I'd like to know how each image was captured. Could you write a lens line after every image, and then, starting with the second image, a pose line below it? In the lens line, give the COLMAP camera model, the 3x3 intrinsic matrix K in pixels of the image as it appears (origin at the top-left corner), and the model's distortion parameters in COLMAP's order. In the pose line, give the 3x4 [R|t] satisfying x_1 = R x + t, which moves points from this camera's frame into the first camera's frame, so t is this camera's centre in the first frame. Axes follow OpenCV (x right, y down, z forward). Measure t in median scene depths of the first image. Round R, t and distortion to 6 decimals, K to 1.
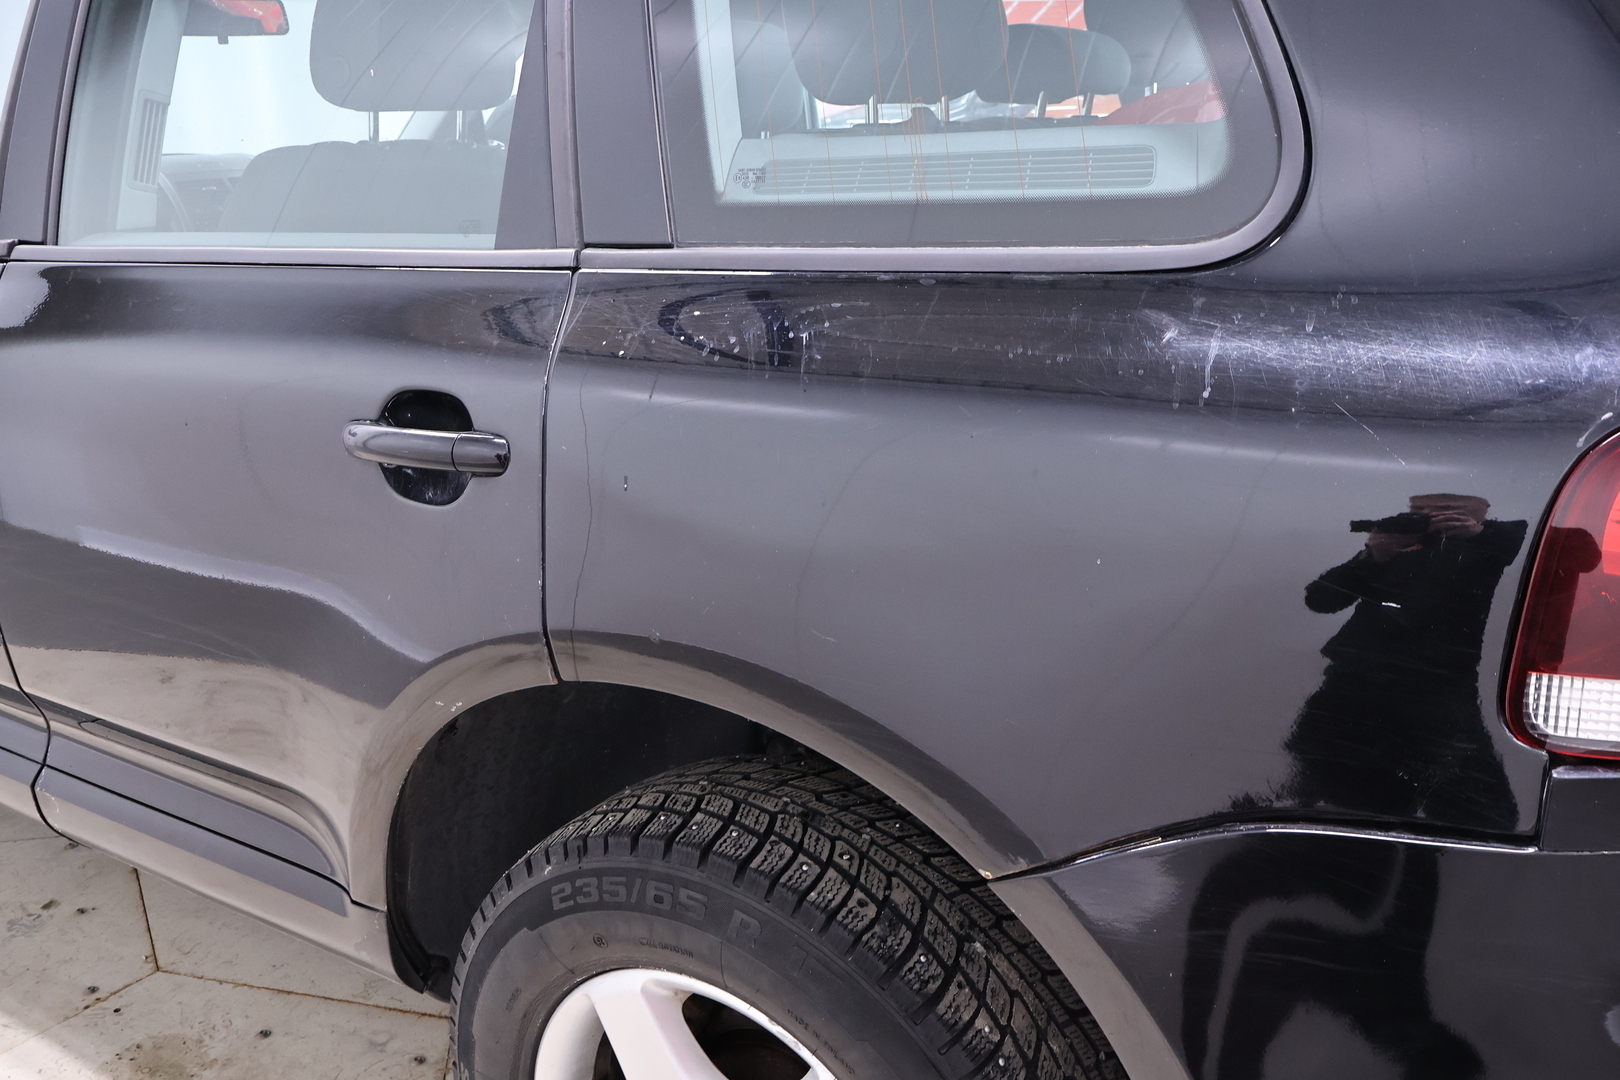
lens RADIAL K [[1343.9, 0, 812.5], [0, 1343.9, 535.3], [0, 0, 1]] dist [0.000766, -0.006026]
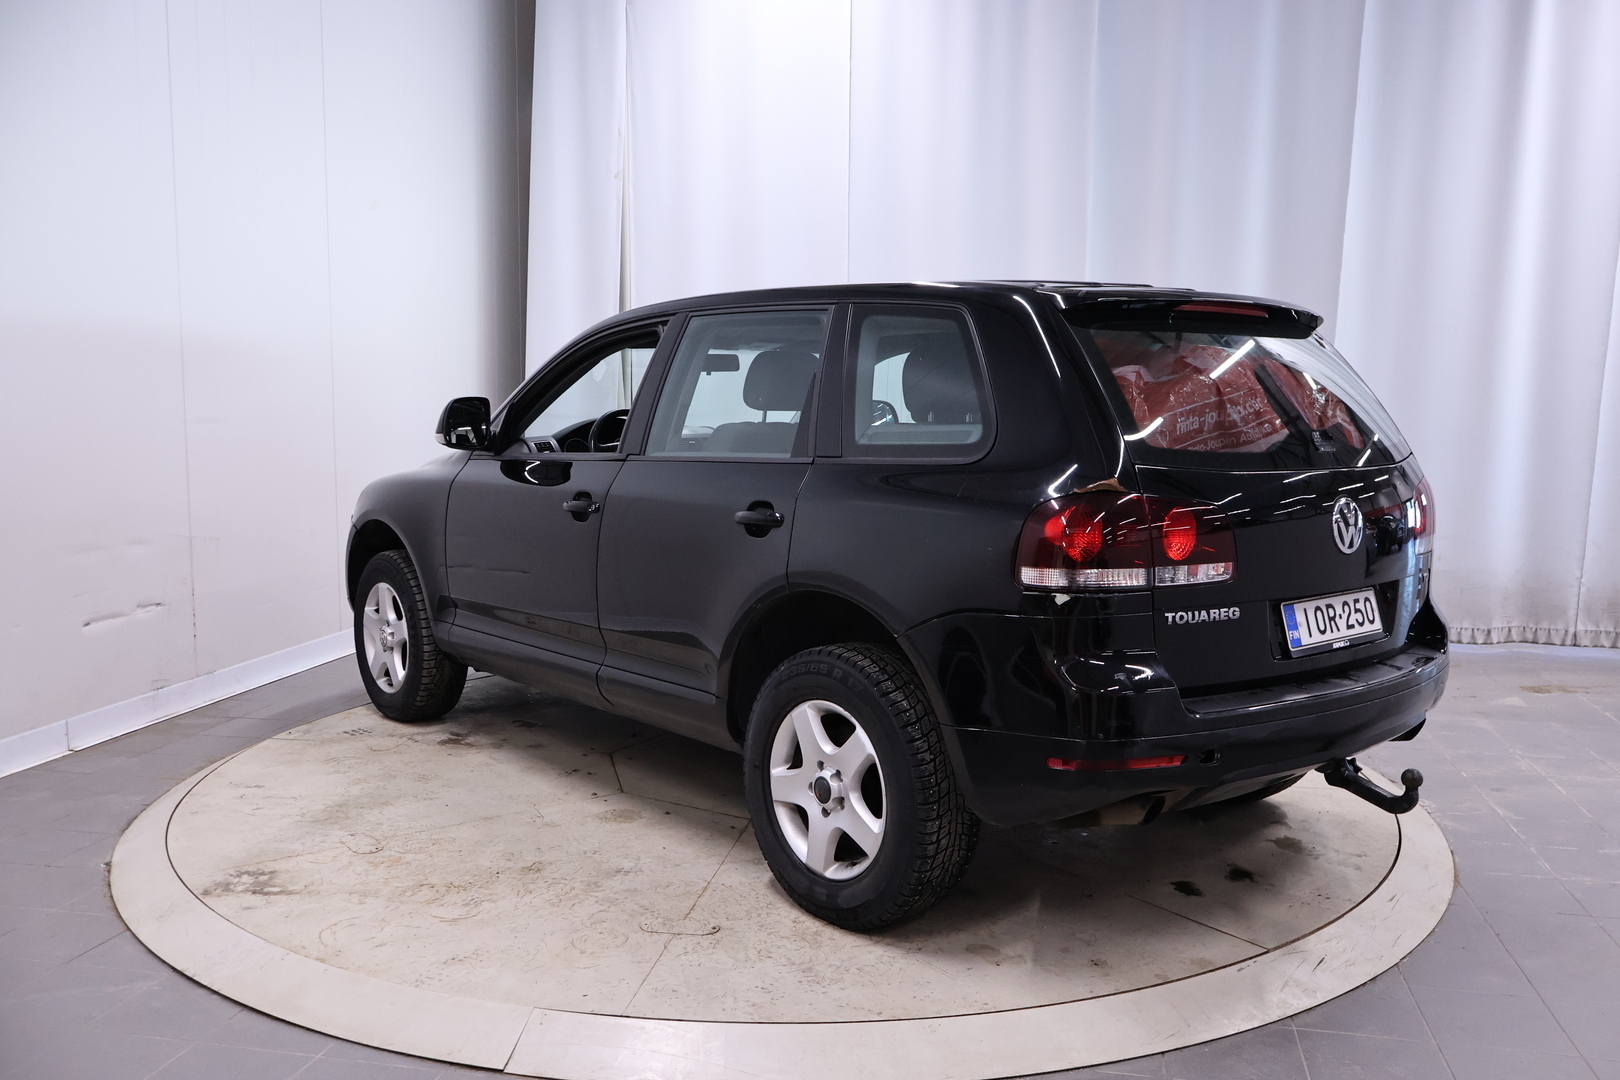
lens RADIAL K [[1343.9, 0, 811.9], [0, 1343.9, 536.9], [0, 0, 1]] dist [0.000766, -0.006026]
pose [[0.954543, 0.056110, -0.292744, 0.742800], [-0.115420, 0.975082, -0.189455, 0.554312], [0.274819, 0.214631, 0.937234, -1.867159]]
